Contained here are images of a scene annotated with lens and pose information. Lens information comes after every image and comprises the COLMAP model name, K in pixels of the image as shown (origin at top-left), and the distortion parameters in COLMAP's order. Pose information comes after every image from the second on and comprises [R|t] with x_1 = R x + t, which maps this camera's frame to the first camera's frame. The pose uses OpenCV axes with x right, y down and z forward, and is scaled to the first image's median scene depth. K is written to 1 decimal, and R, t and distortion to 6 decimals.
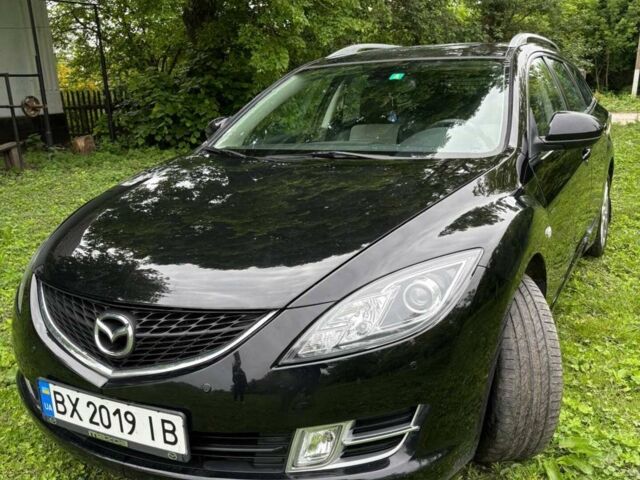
lens RADIAL K [[630.8, 0, 328.7], [0, 630.8, 249.9], [0, 0, 1]] dist [0.005818, 0.033886]
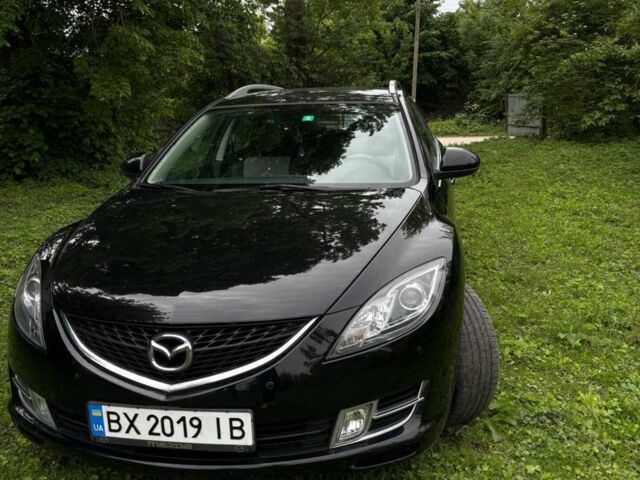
lens RADIAL K [[628.7, 0, 322.2], [0, 628.7, 242.4], [0, 0, 1]] dist [0.009998, -0.015194]
pose [[0.953415, -0.056632, 0.296297, -0.391117], [0.070738, 0.996805, -0.037097, -0.003335], [-0.293250, 0.056328, 0.954375, -0.172557]]
